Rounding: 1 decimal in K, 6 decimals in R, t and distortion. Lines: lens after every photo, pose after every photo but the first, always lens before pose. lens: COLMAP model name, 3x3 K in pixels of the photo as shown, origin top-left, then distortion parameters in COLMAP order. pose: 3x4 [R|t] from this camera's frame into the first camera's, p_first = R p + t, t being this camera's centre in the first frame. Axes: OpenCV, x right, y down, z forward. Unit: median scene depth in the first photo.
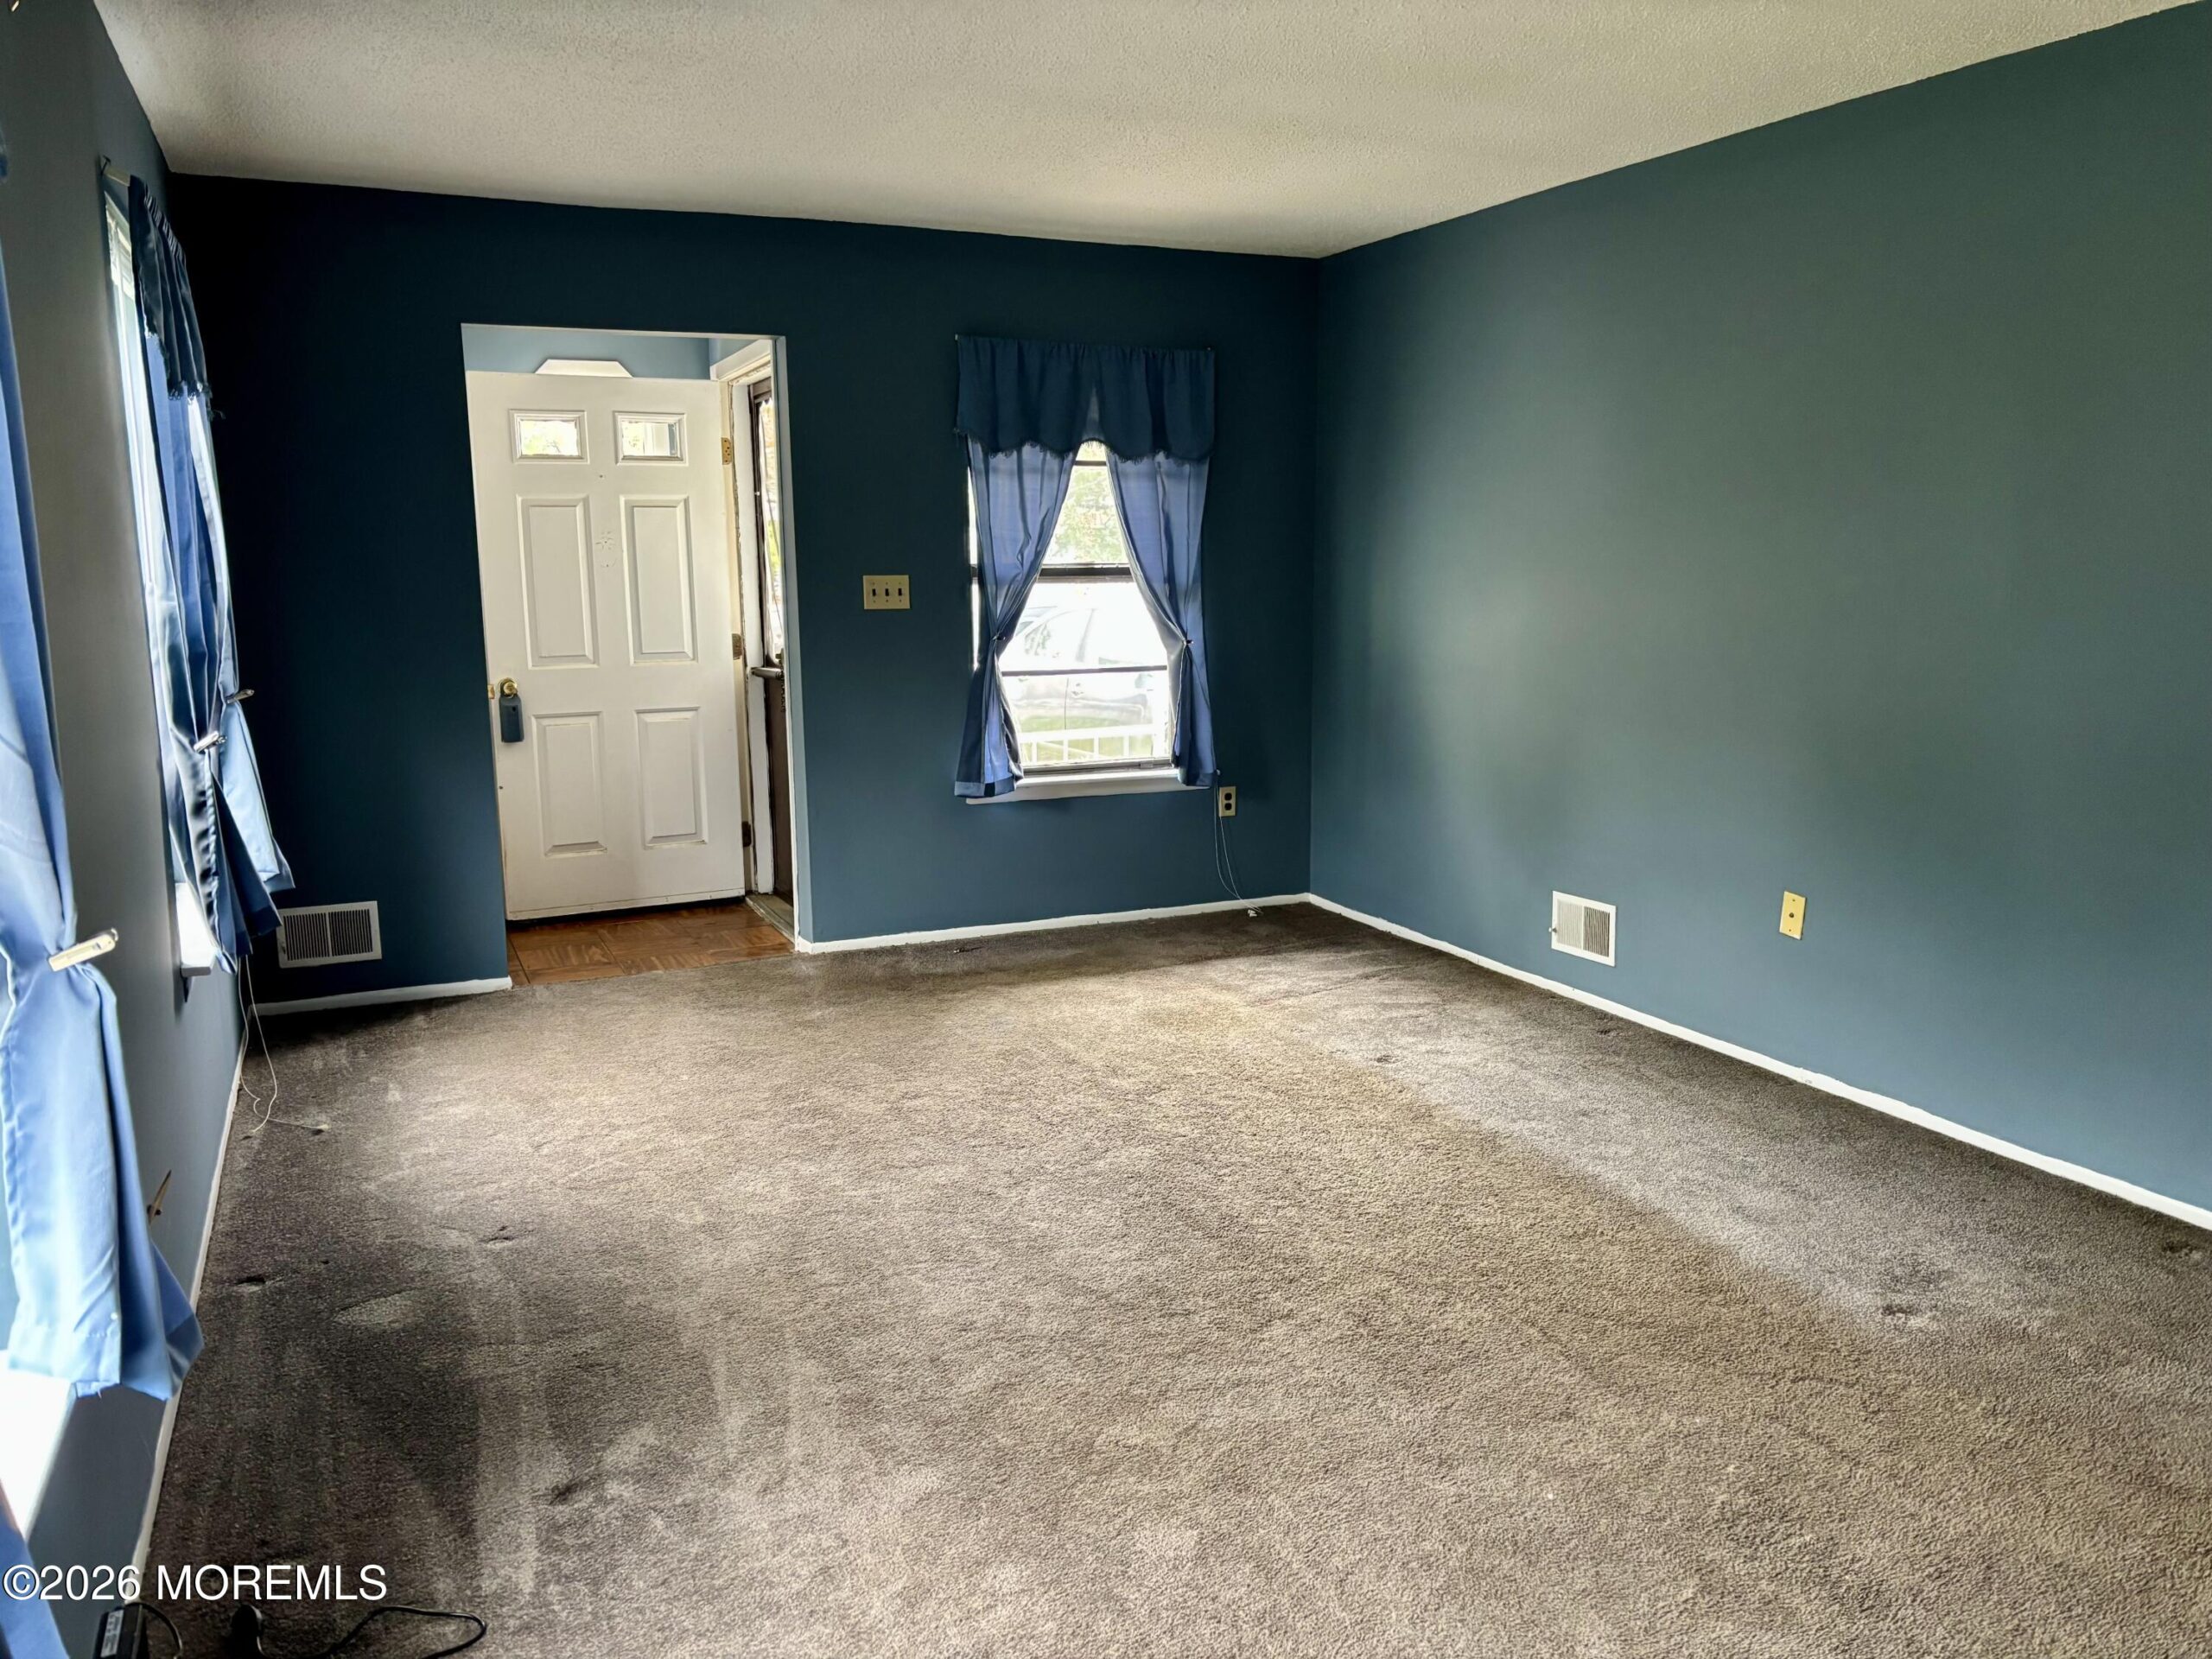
lens RADIAL K [[1680.0, 0, 1095.5], [0, 1680.0, 840.1], [0, 0, 1]] dist [0.079217, -0.069669]
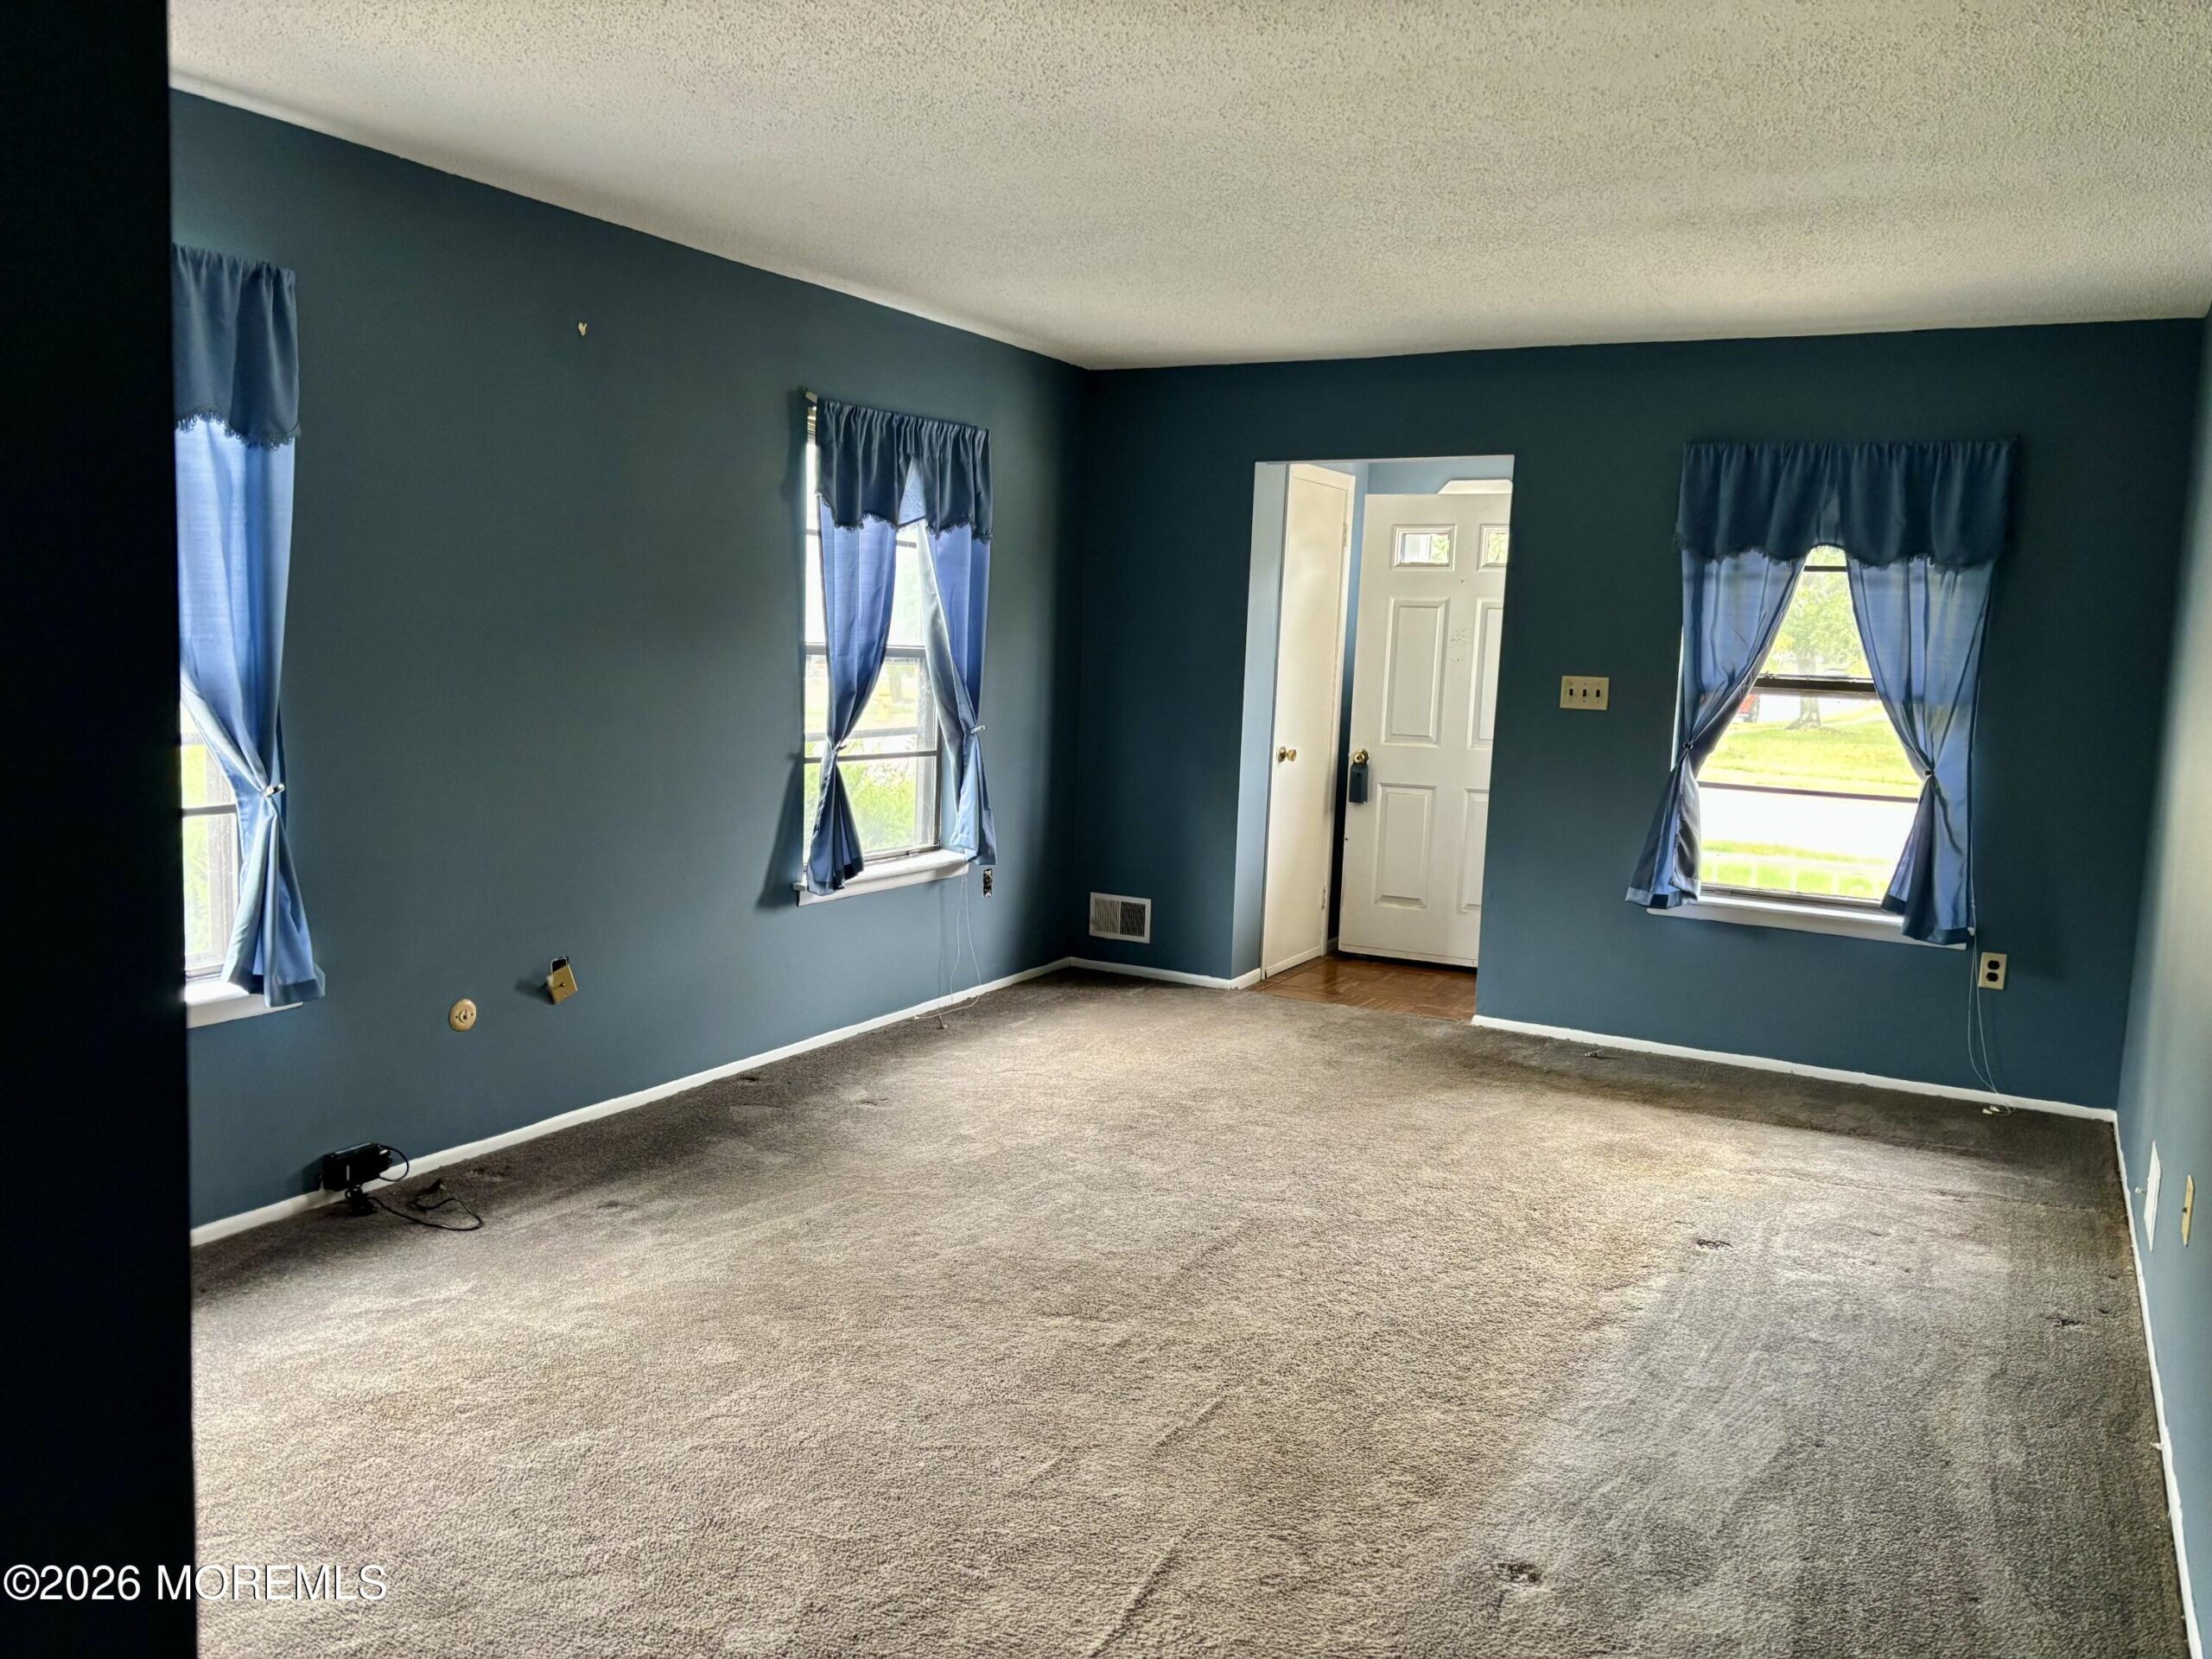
lens RADIAL K [[1672.2, 0, 1105.8], [0, 1672.2, 840.2], [0, 0, 1]] dist [0.052889, -0.062637]
pose [[0.599374, 0.130284, -0.789795, 0.507538], [-0.177880, 0.983674, 0.027273, -0.034132], [0.780454, 0.124142, 0.612764, 0.153513]]
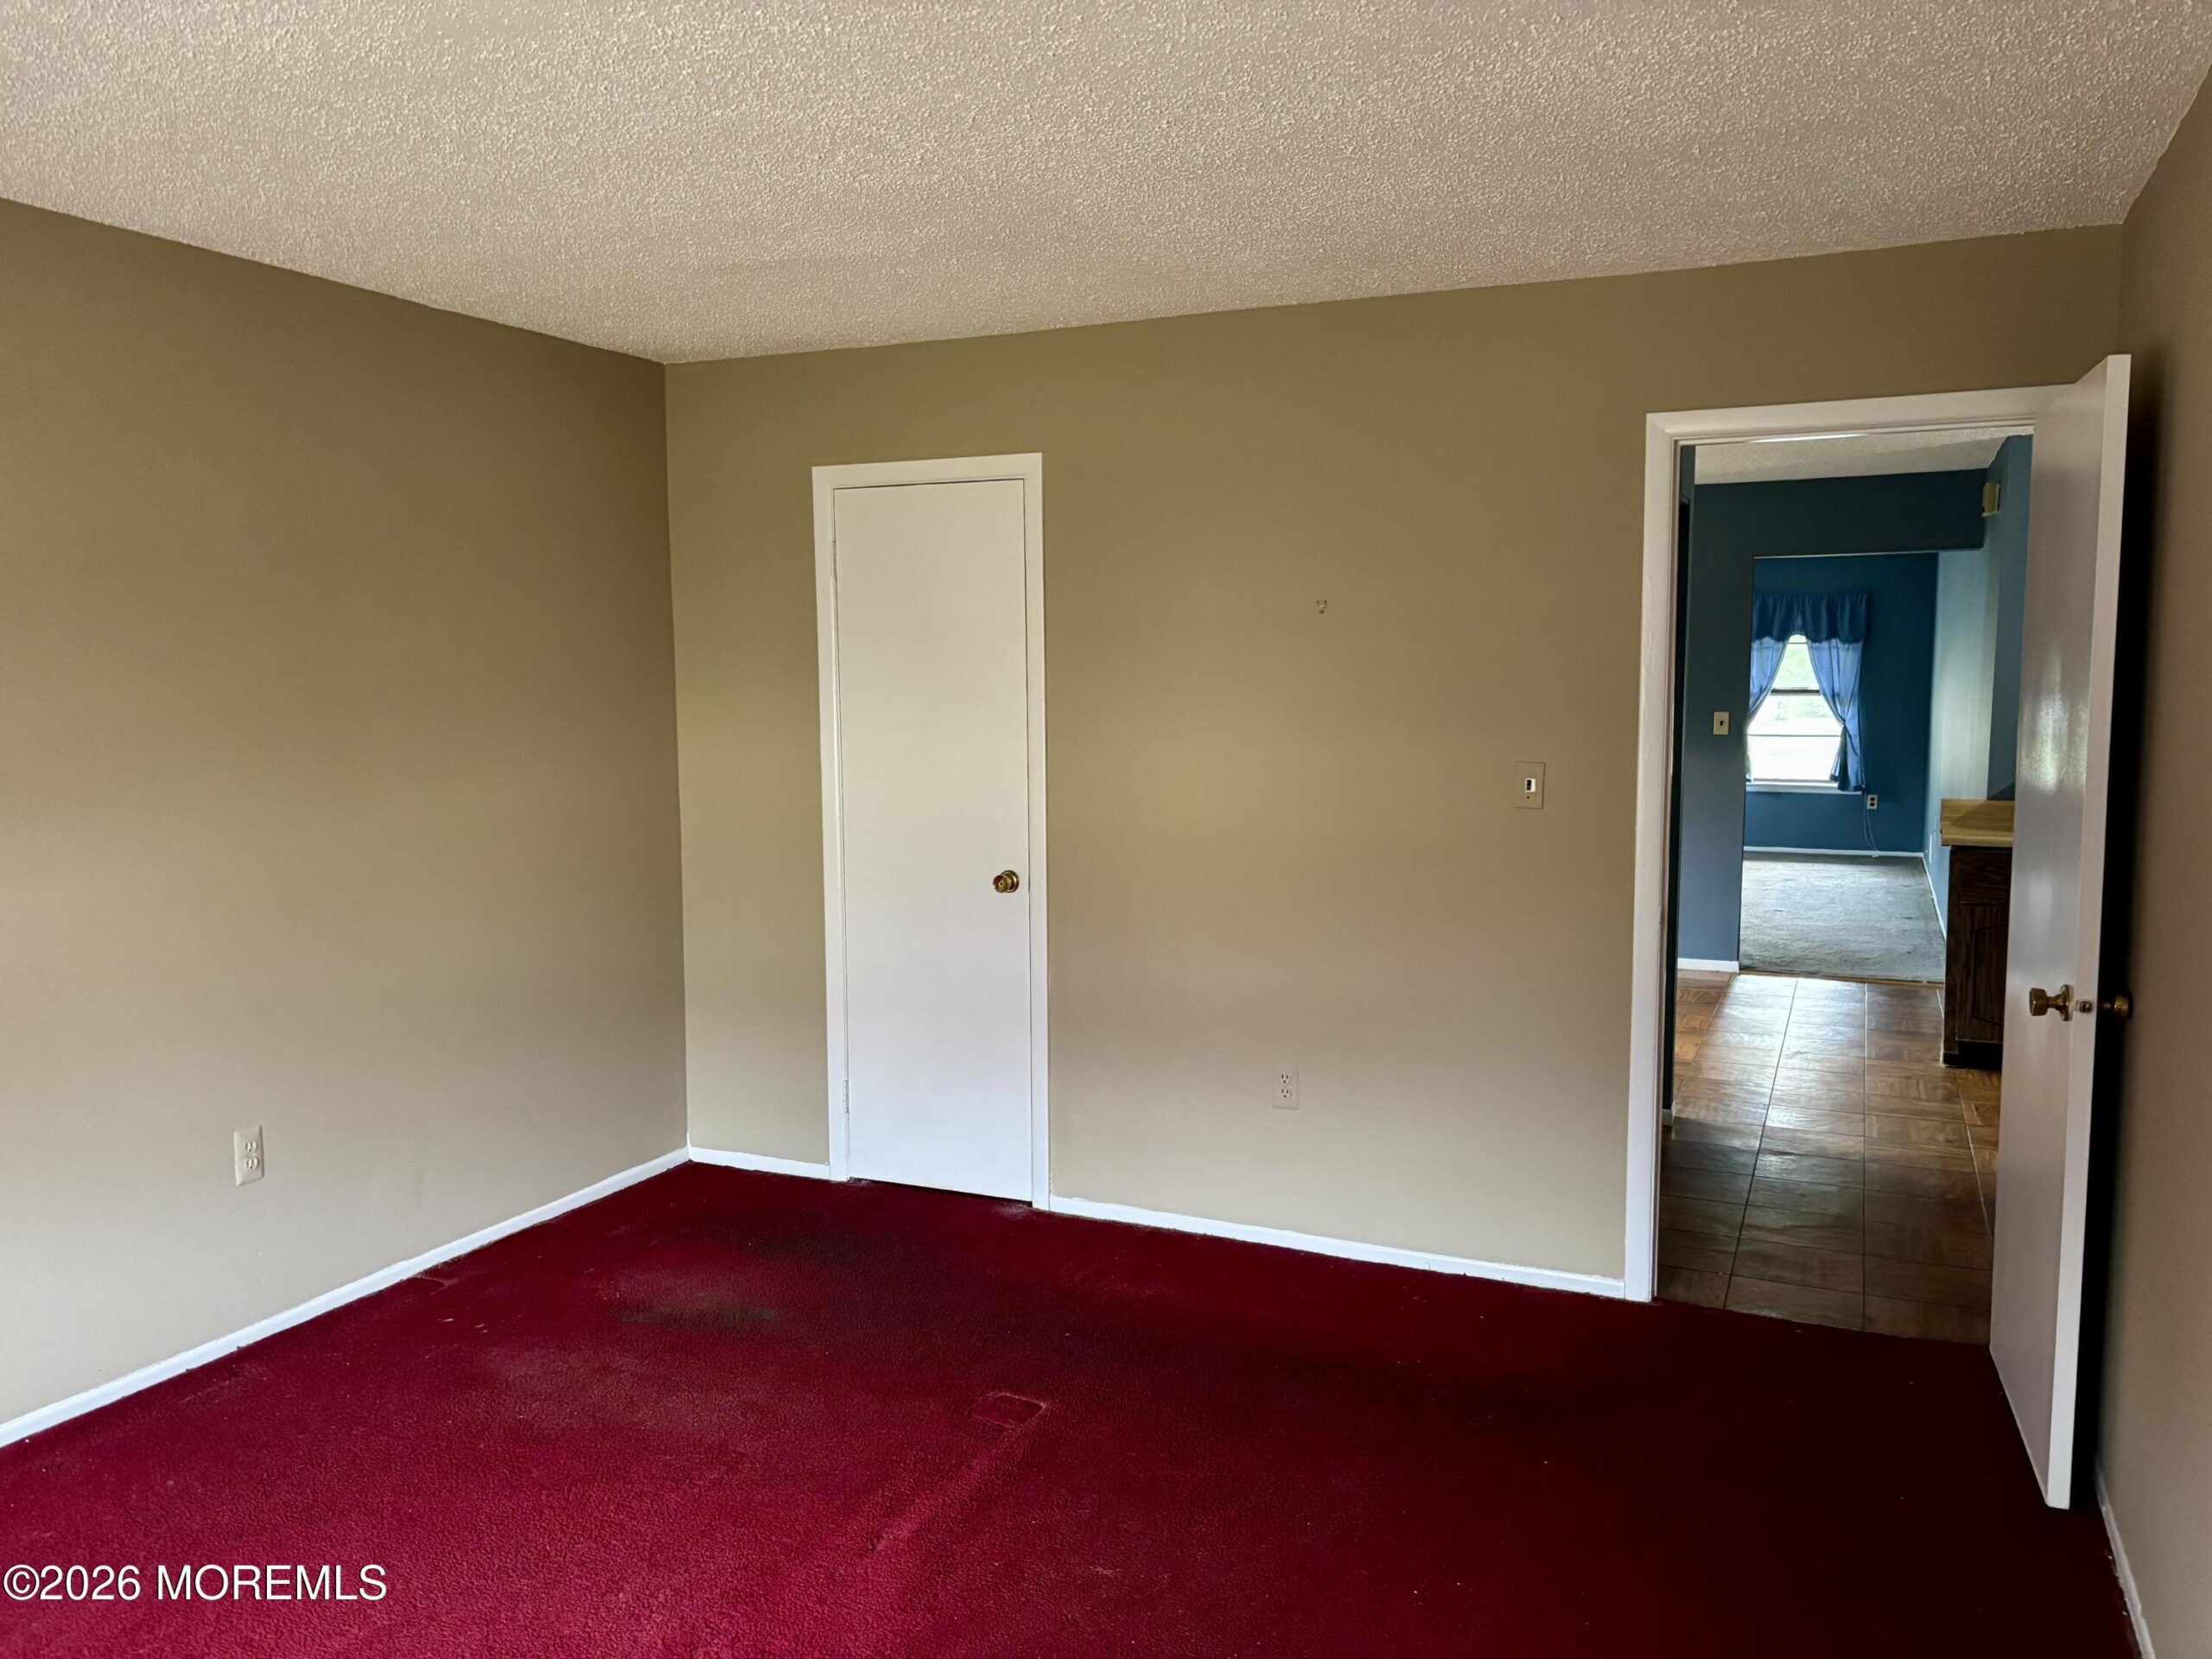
lens RADIAL K [[1658.6, 0, 1106.0], [0, 1658.6, 829.5], [0, 0, 1]] dist [0.048286, -0.066815]
pose [[0.659298, 0.077157, -0.747913, 1.087161], [-0.130444, 0.991374, -0.012715, 0.174264], [0.740480, 0.105944, 0.663675, -1.155793]]
